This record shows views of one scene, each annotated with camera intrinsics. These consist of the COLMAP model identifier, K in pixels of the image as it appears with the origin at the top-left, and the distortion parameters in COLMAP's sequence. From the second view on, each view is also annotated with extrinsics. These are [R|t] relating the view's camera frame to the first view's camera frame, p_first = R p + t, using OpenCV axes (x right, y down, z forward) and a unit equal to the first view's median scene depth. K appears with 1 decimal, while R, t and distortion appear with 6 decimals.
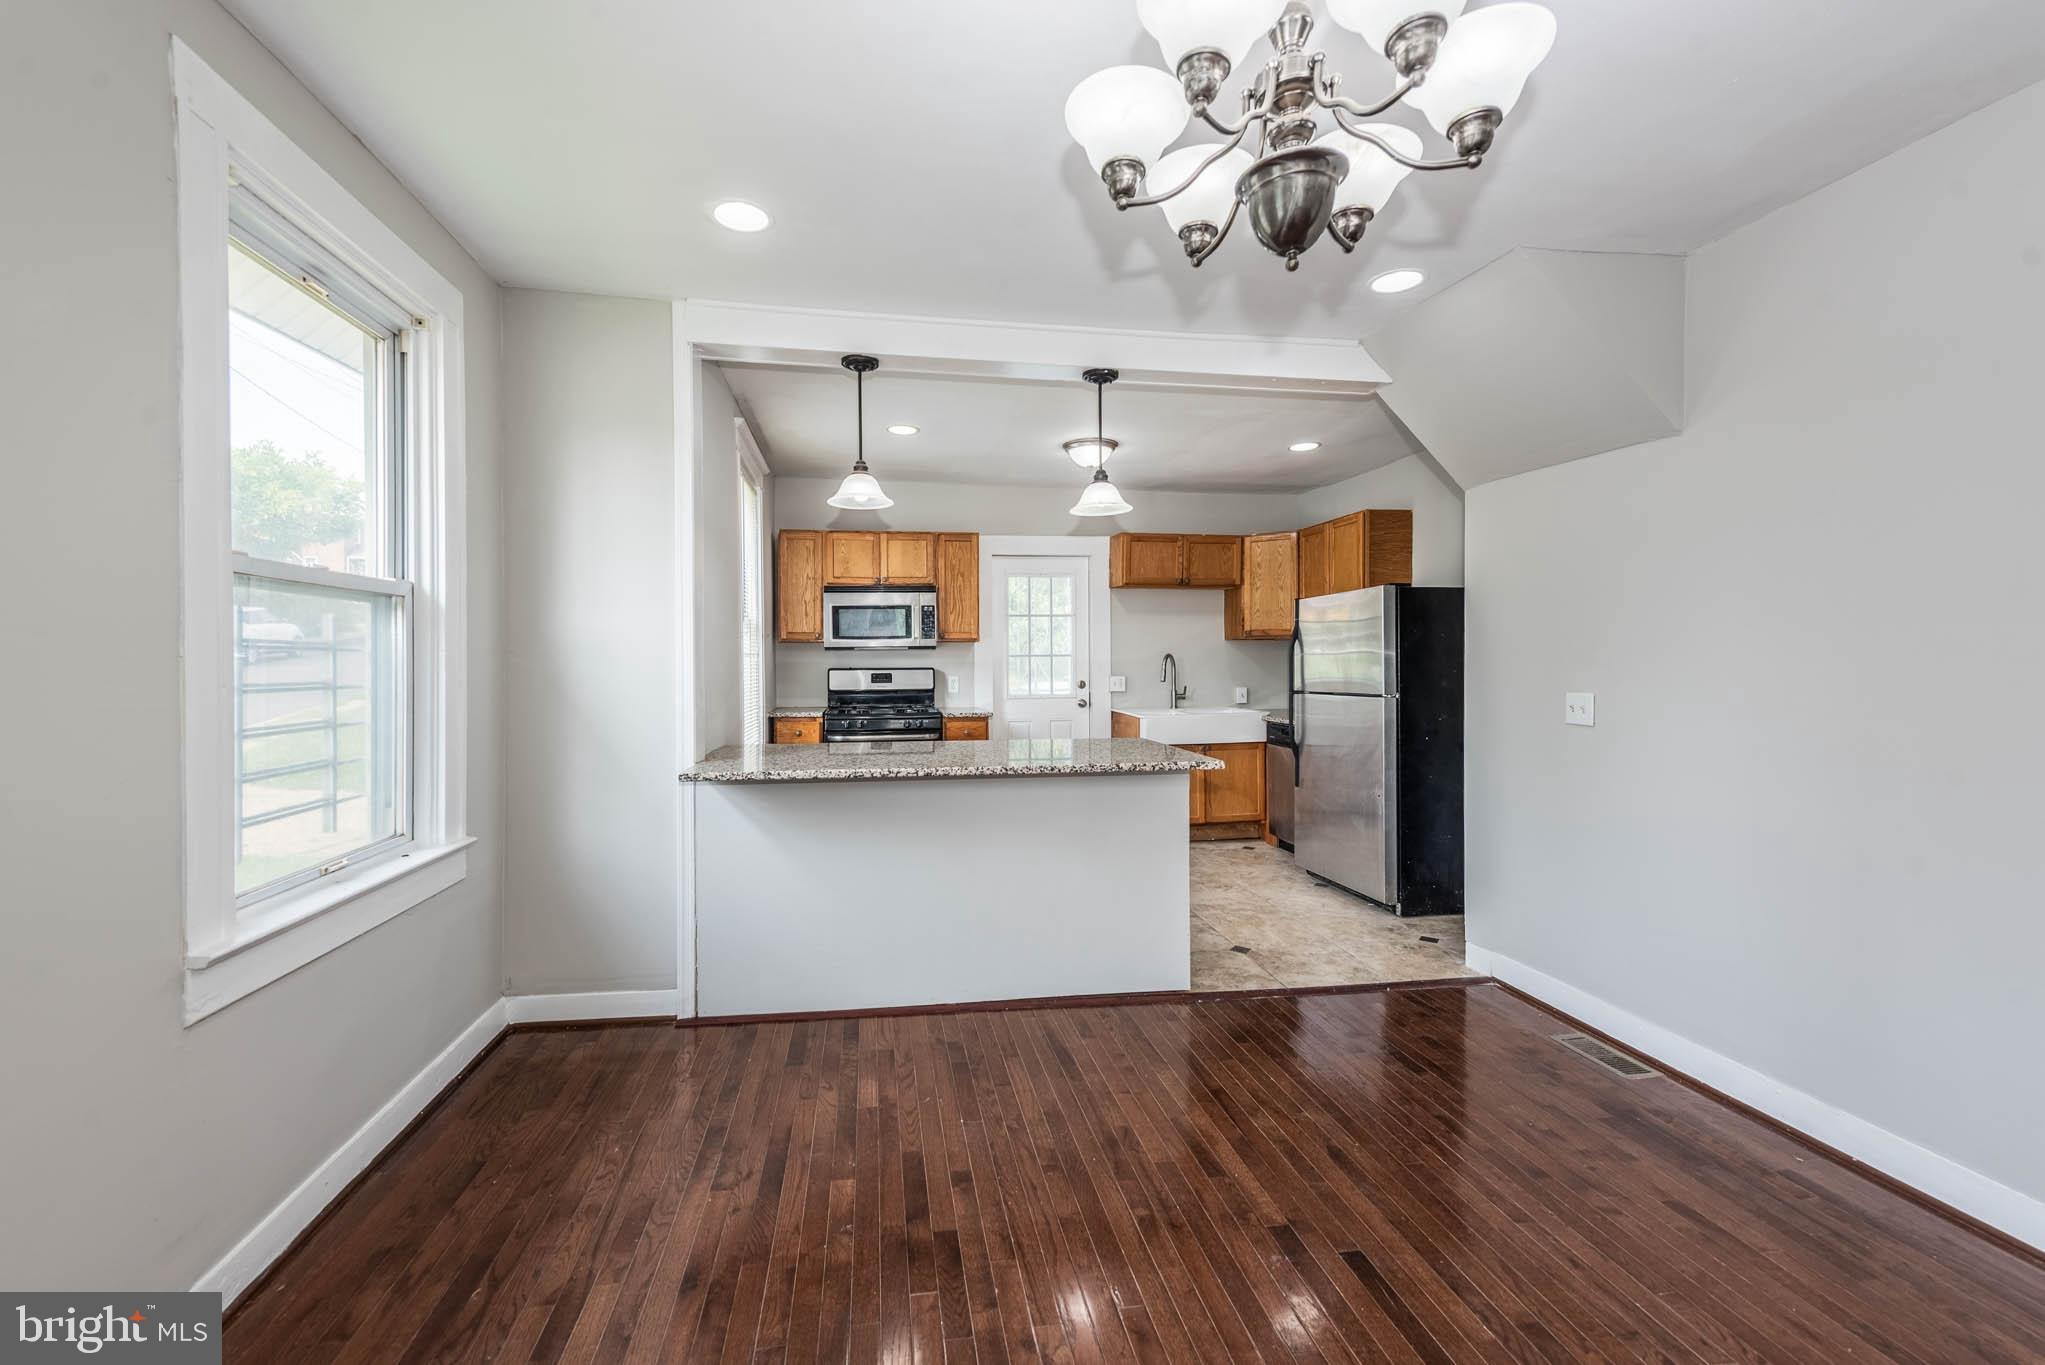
lens RADIAL K [[804.4, 0, 1012.2], [0, 804.4, 673.3], [0, 0, 1]] dist [0.000169, -0.000326]
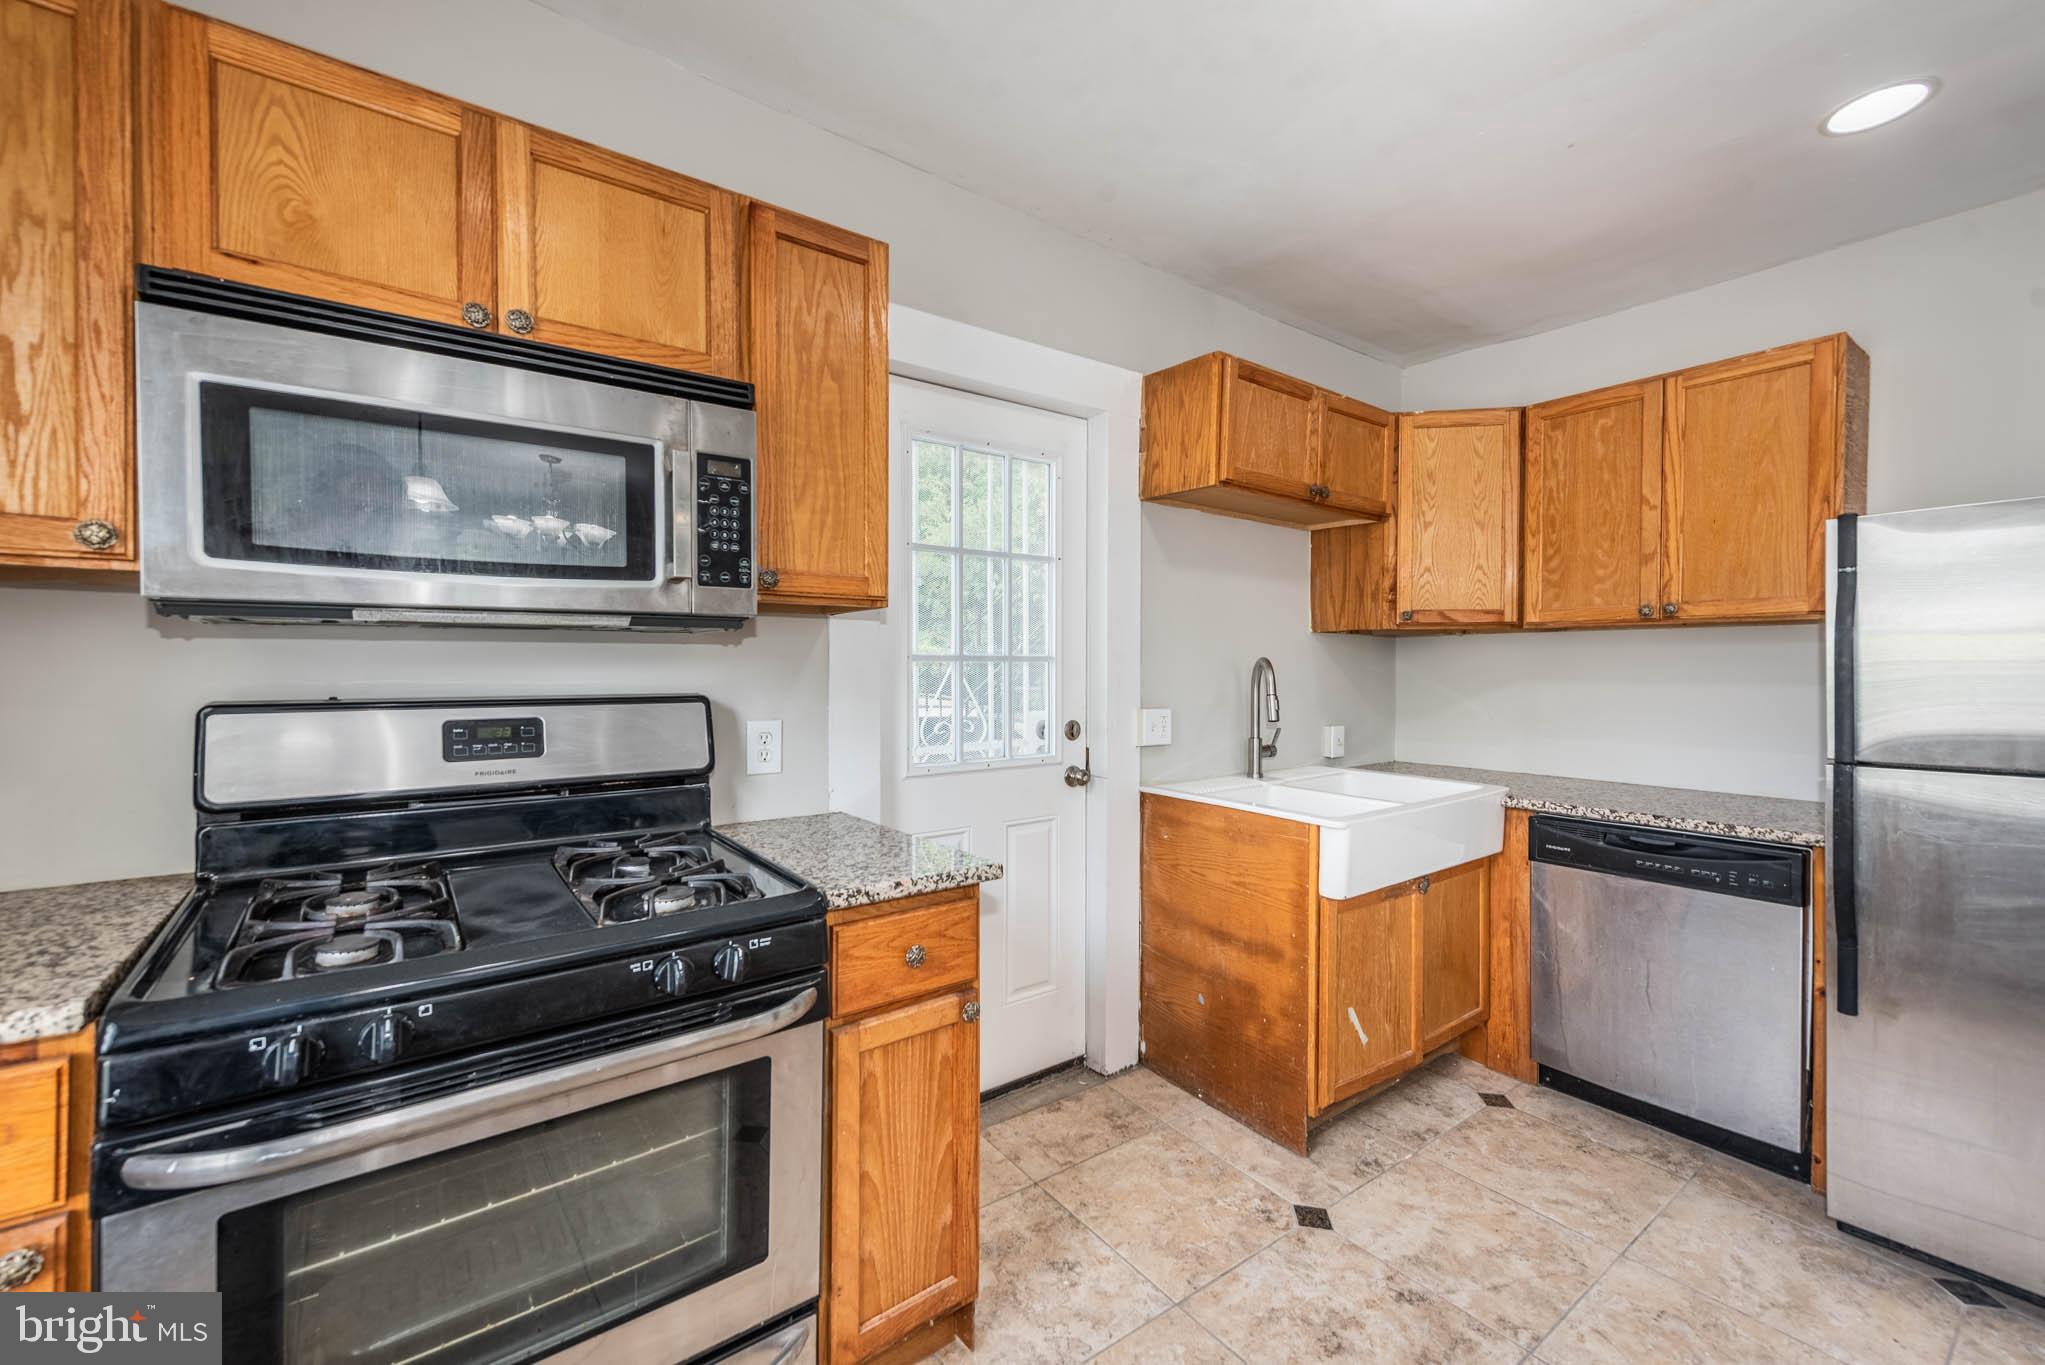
lens RADIAL K [[804.4, 0, 1038.8], [0, 804.4, 685.4], [0, 0, 1]] dist [0.000169, -0.000326]
pose [[0.876058, -0.003899, 0.482191, -0.134400], [0.000756, 0.999977, 0.006711, -0.012585], [-0.482206, -0.005514, 0.876041, 0.699473]]
